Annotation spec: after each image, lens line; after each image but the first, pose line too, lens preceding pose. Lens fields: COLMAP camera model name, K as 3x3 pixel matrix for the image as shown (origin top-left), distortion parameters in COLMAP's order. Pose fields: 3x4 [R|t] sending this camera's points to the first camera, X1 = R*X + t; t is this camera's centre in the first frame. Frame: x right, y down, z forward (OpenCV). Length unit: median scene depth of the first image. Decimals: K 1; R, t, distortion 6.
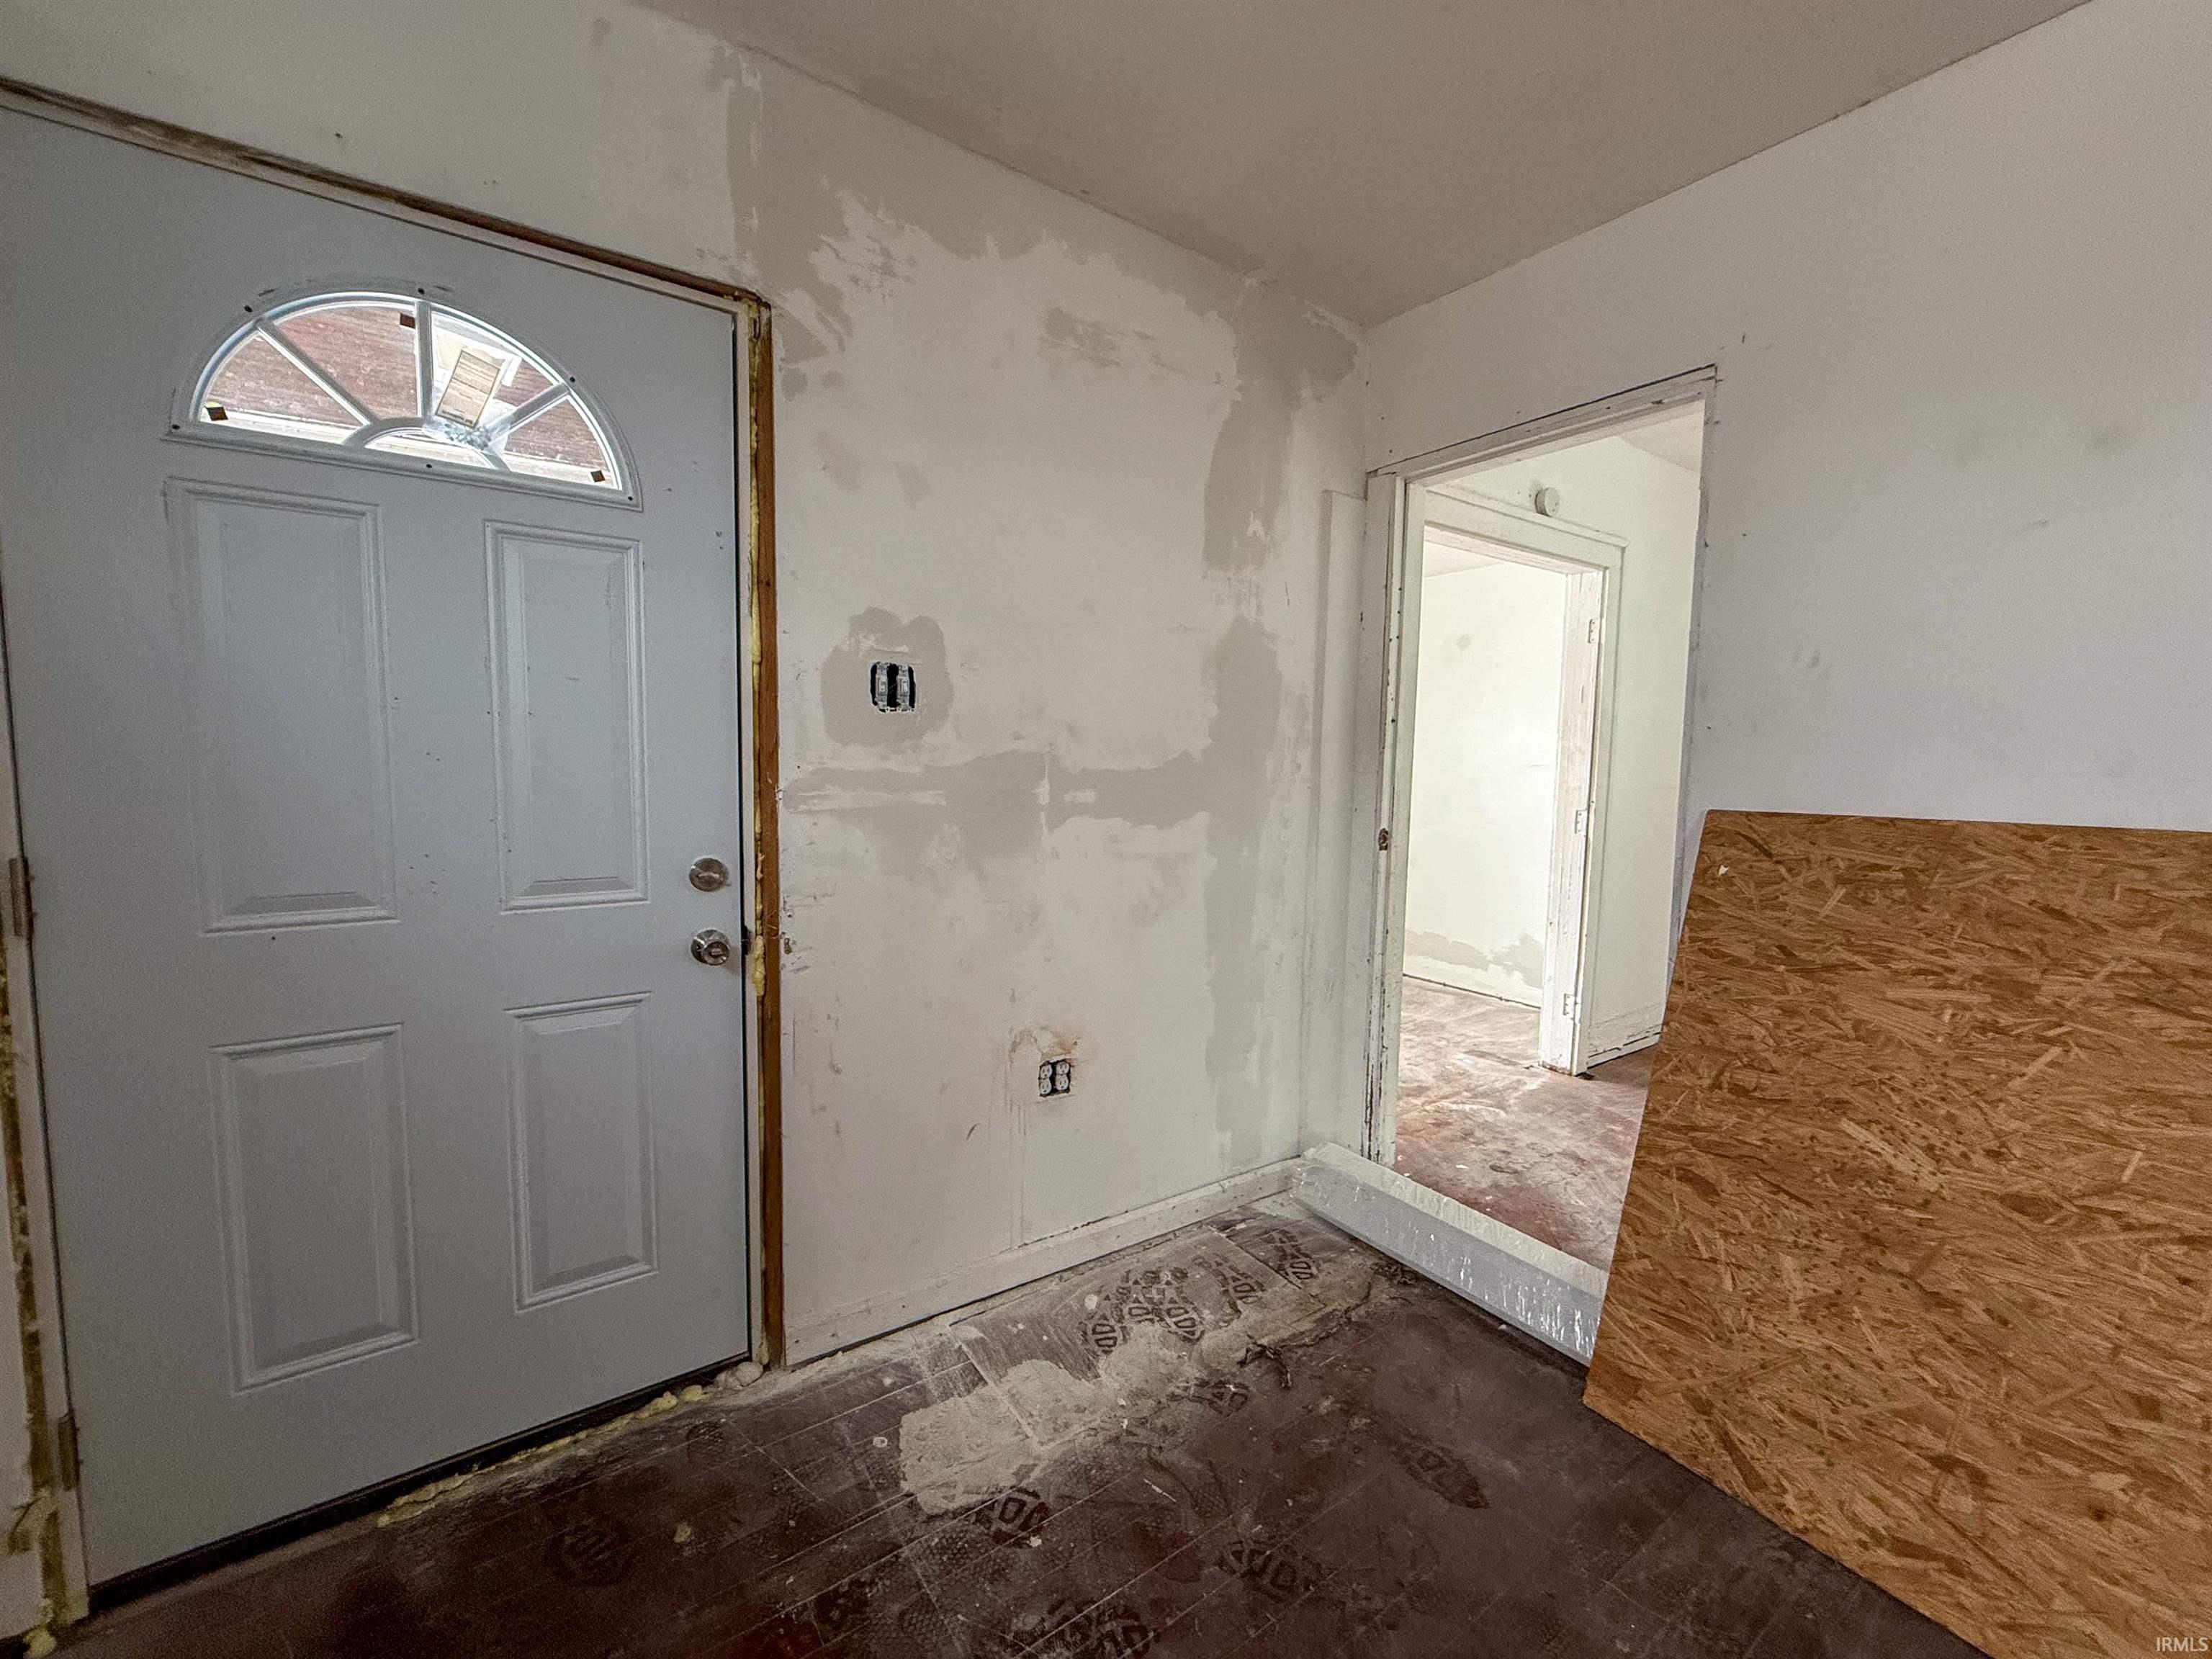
lens RADIAL K [[879.0, 0, 1102.3], [0, 879.0, 825.6], [0, 0, 1]] dist [0.000313, 0.000216]
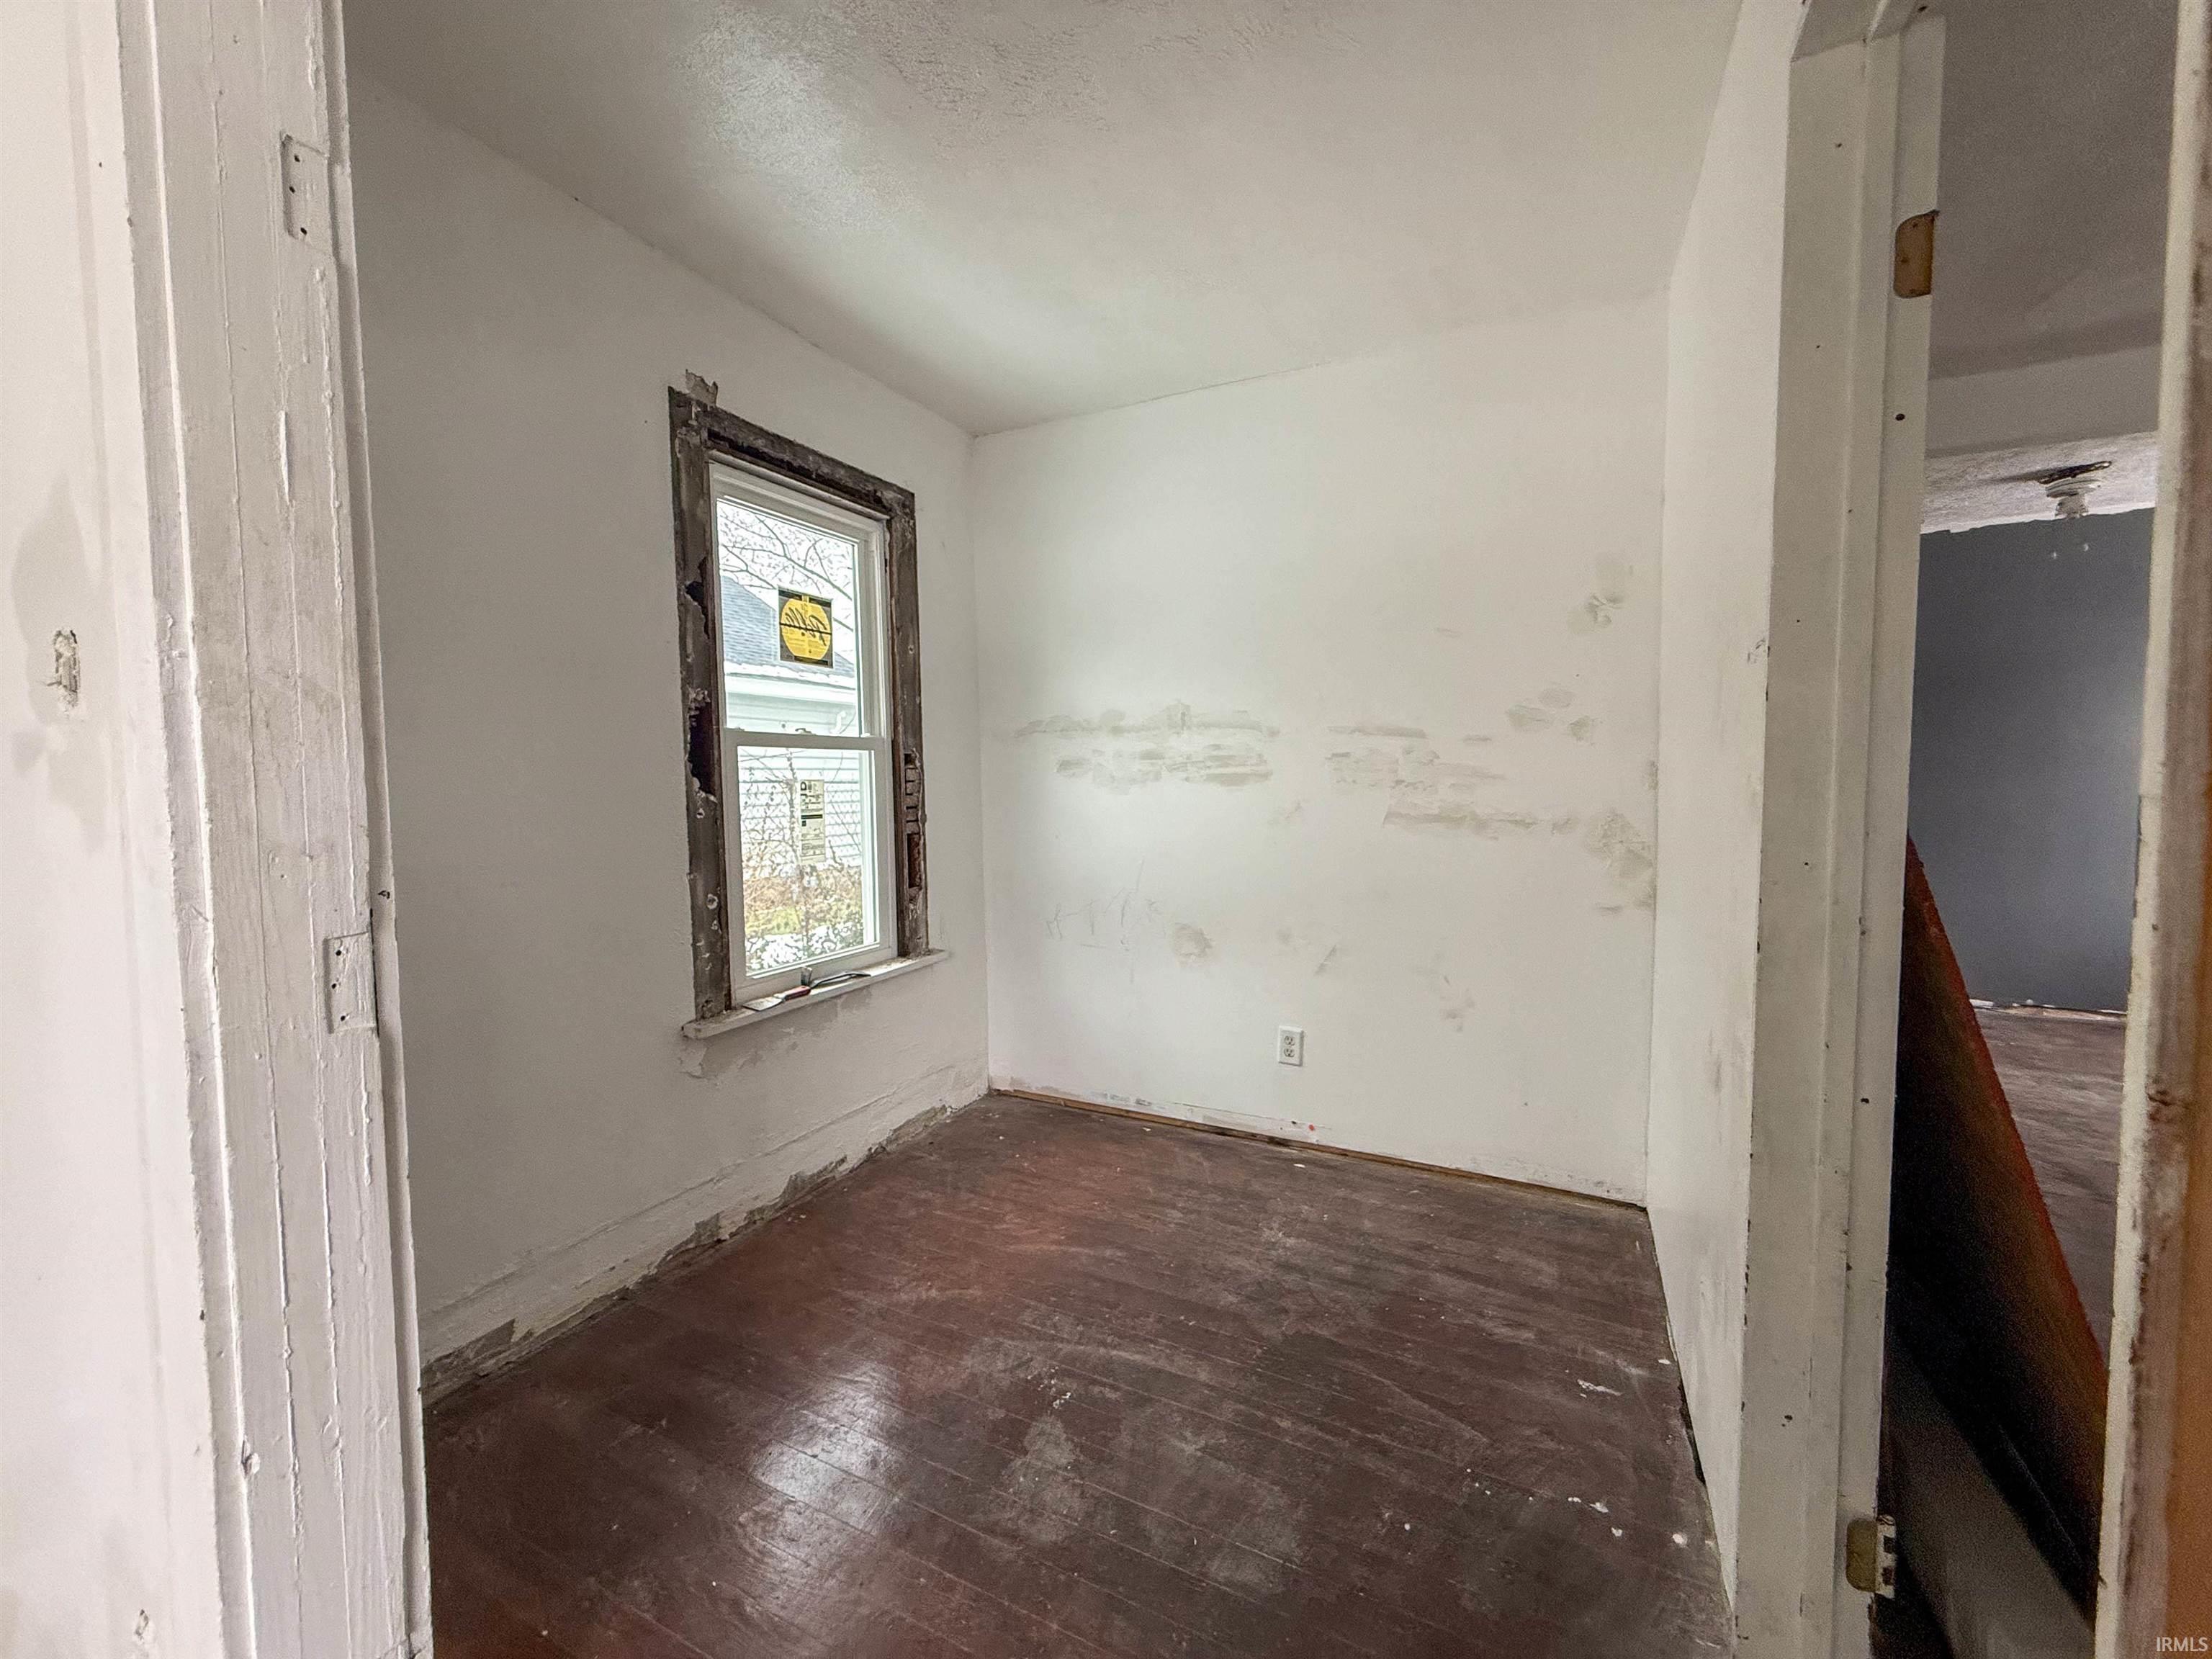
lens RADIAL K [[879.0, 0, 1102.3], [0, 879.0, 825.6], [0, 0, 1]] dist [0.000313, 0.000216]
pose [[-0.469180, -0.062400, 0.880895, 0.456402], [0.073856, 0.991233, 0.109553, -0.119816], [-0.880009, 0.116460, -0.460458, 1.855630]]
